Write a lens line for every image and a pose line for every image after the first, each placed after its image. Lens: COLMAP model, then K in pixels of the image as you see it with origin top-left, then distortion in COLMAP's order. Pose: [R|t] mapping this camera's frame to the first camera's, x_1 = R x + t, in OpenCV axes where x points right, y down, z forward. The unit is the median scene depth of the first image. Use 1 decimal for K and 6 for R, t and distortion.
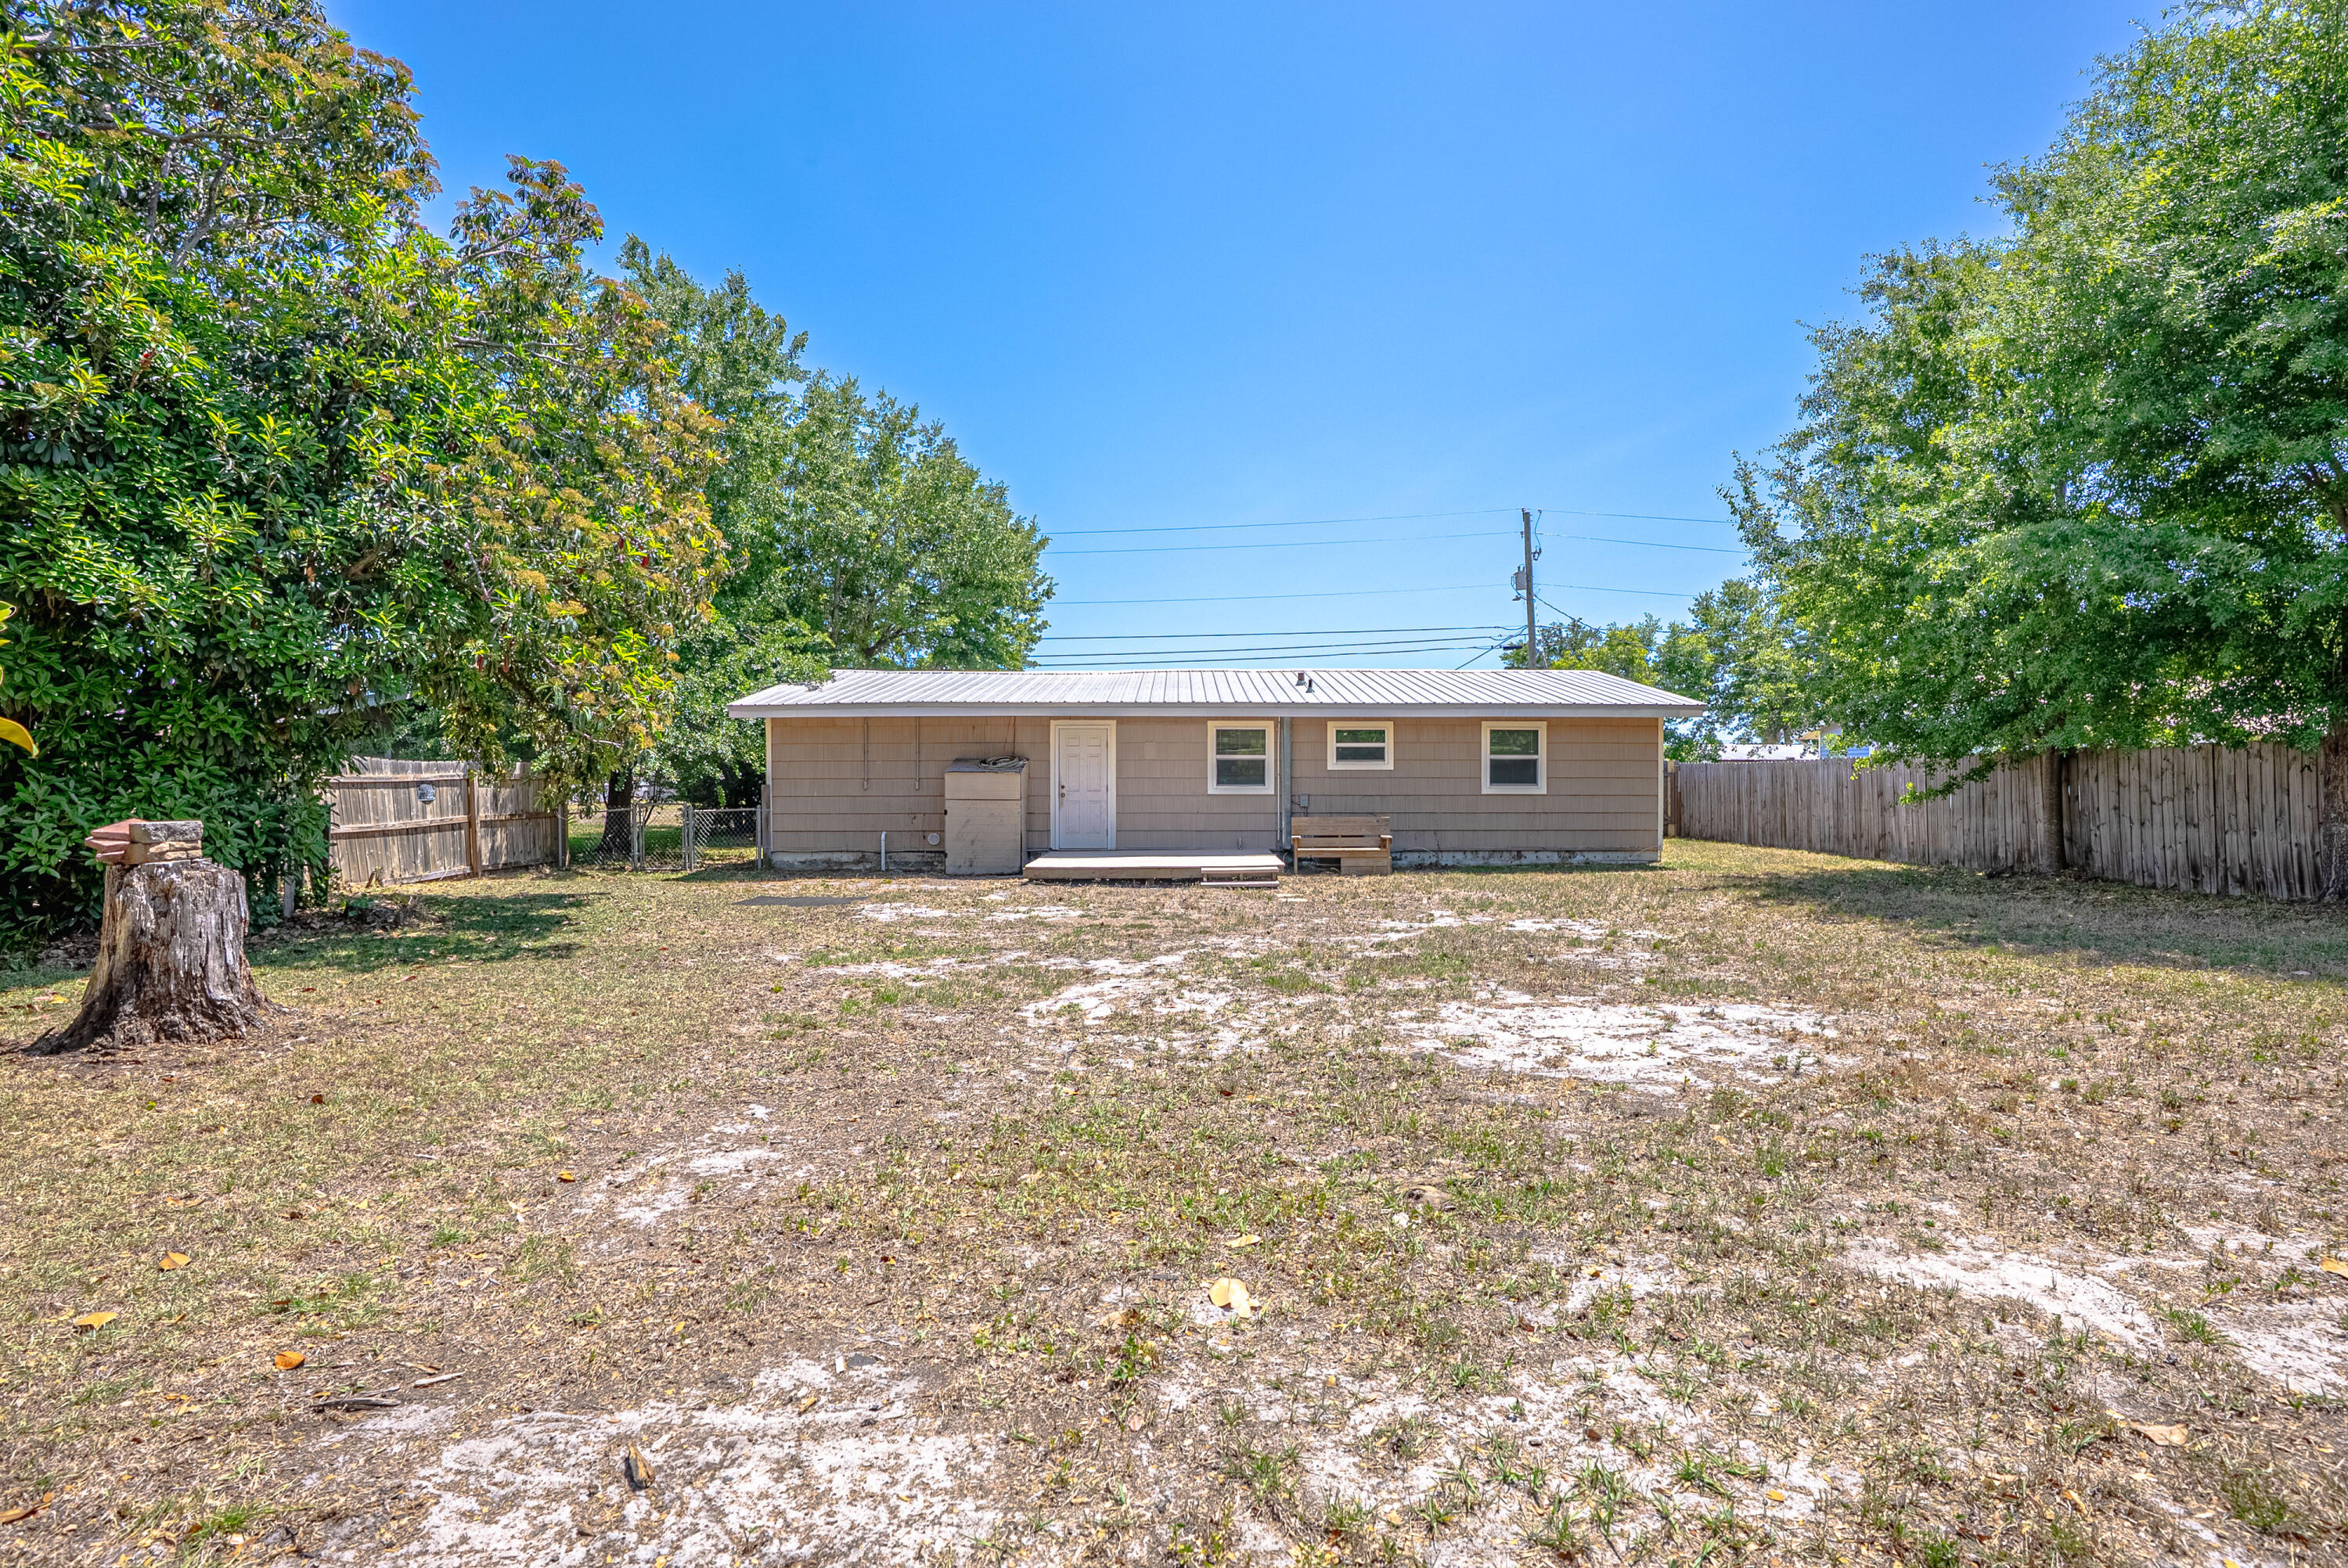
lens RADIAL K [[1101.9, 0, 1174.0], [0, 1101.9, 784.0], [0, 0, 1]] dist [-0.069523, 0.029271]
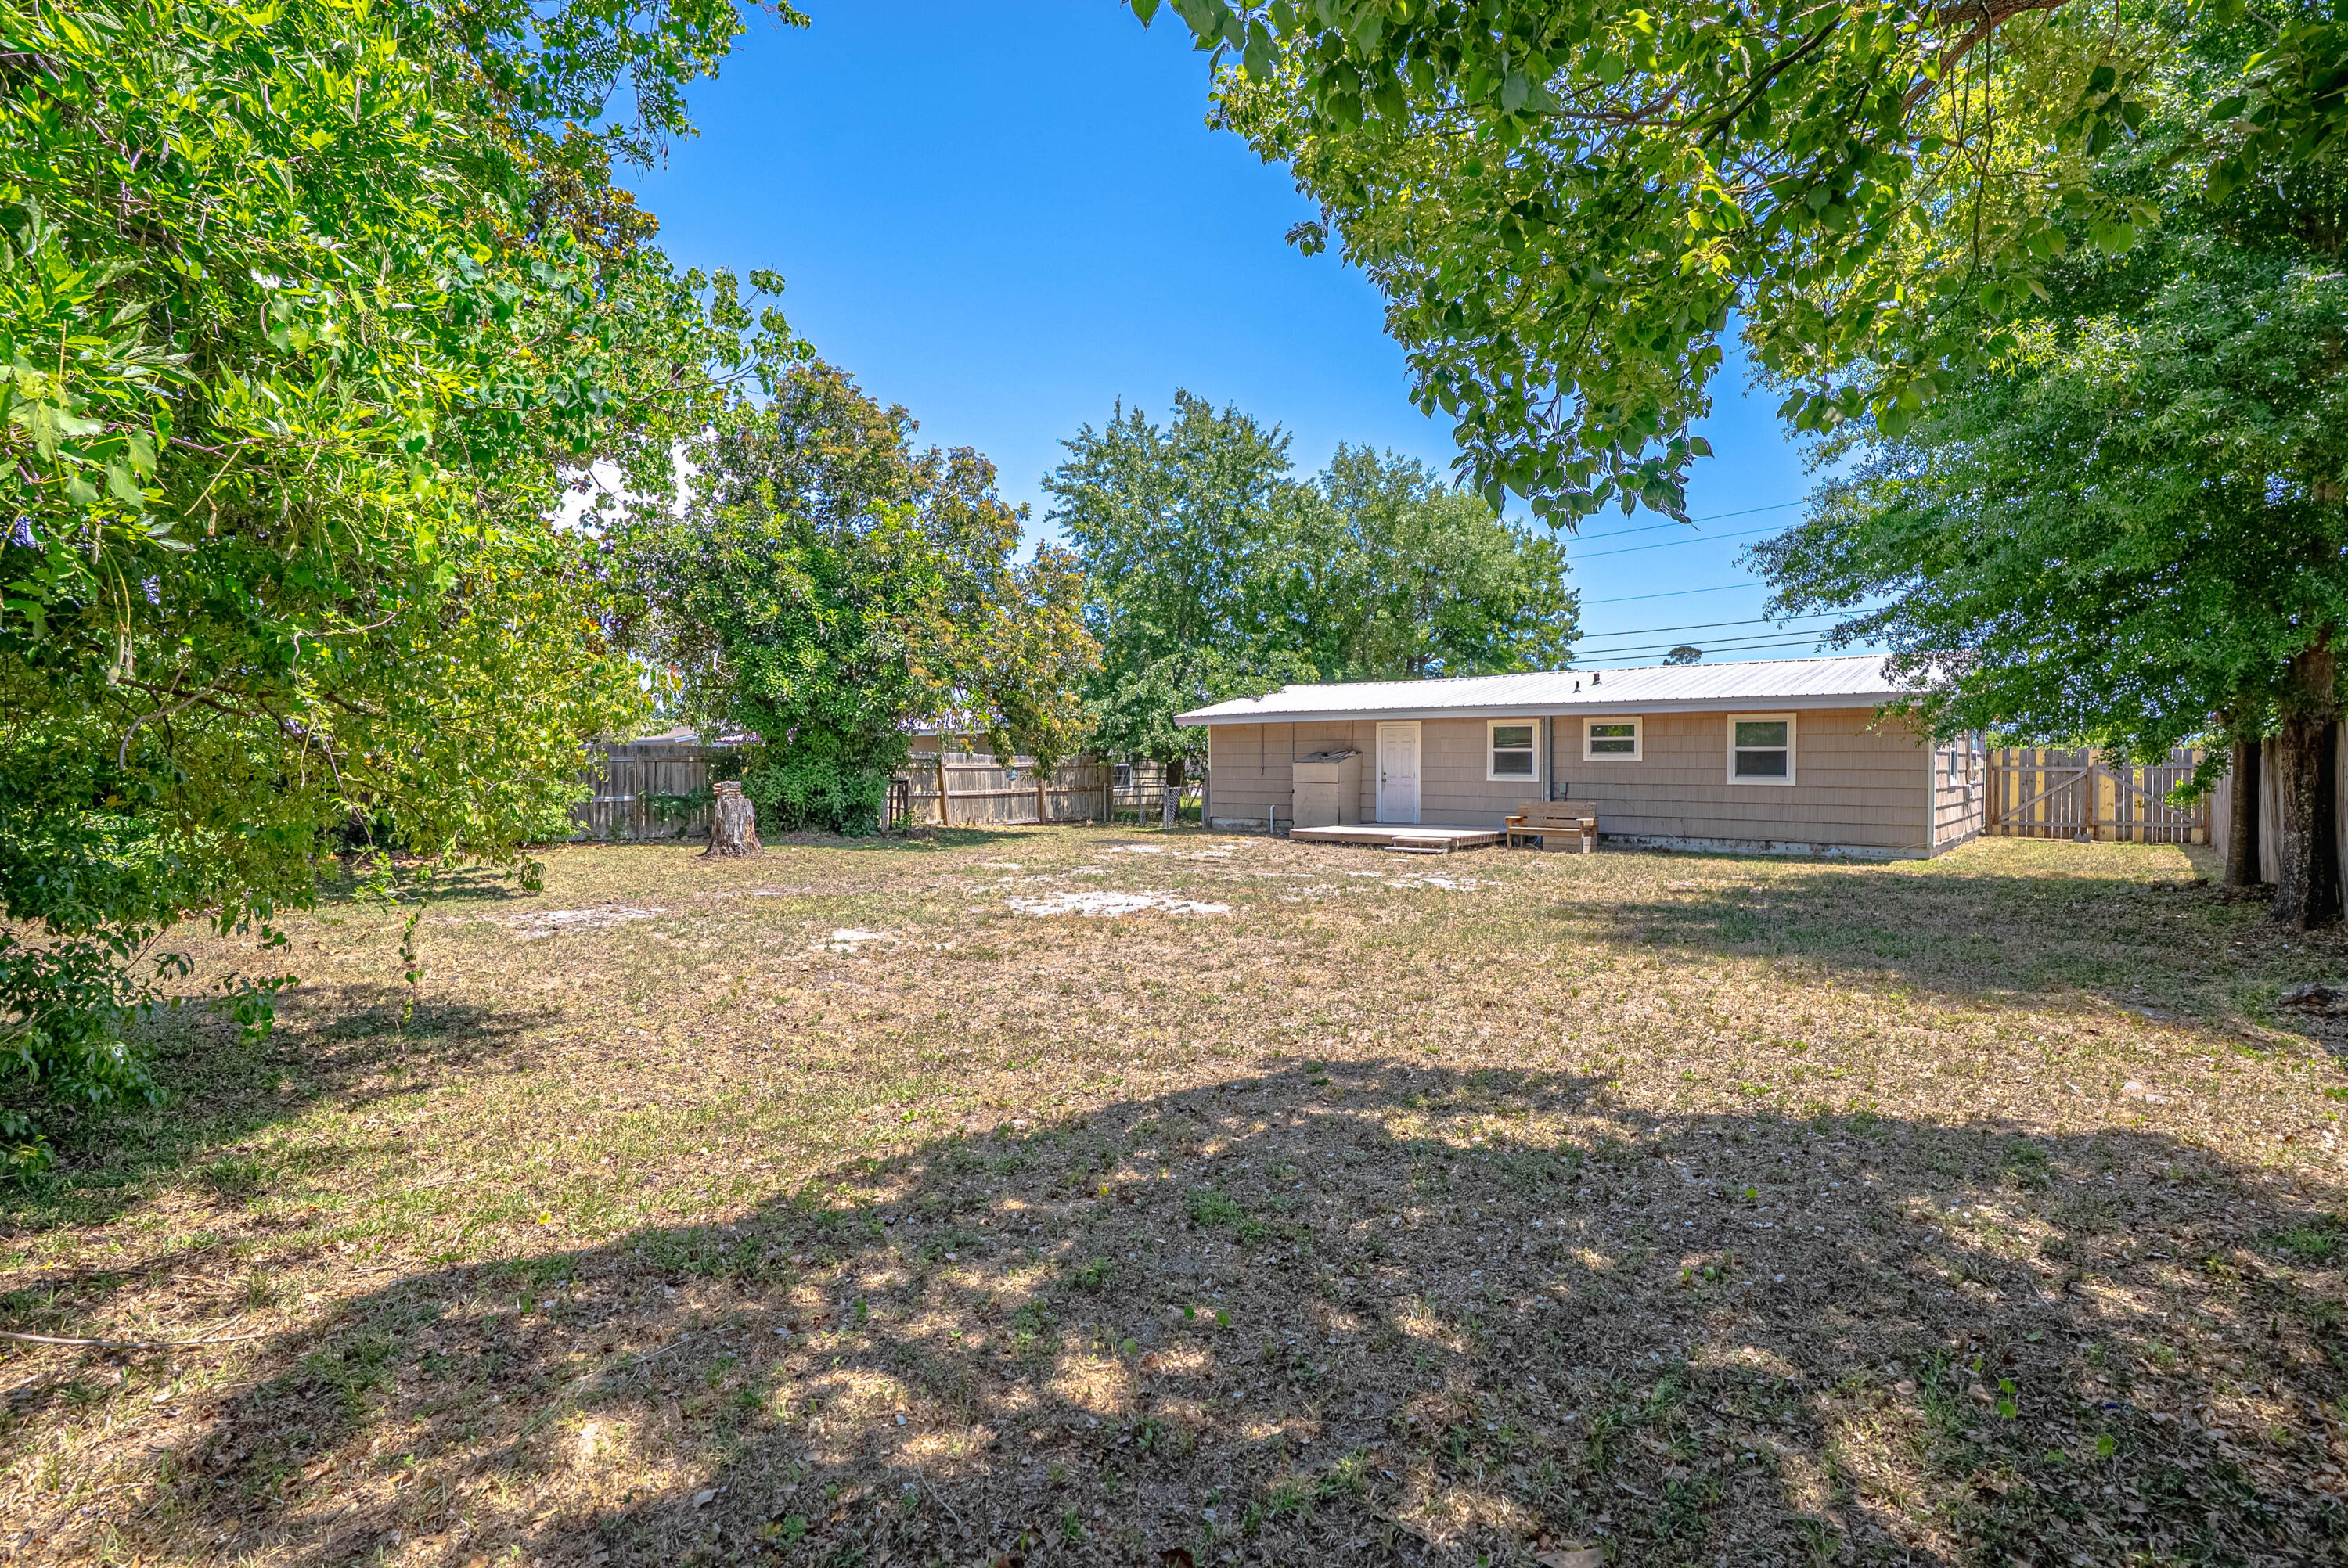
lens RADIAL K [[1101.9, 0, 1174.0], [0, 1101.9, 784.0], [0, 0, 1]] dist [-0.069523, 0.029271]
pose [[0.738365, 0.014627, -0.674242, 0.560547], [-0.006098, 0.999869, 0.015014, -0.003339], [0.674373, -0.006975, 0.738358, -0.111191]]
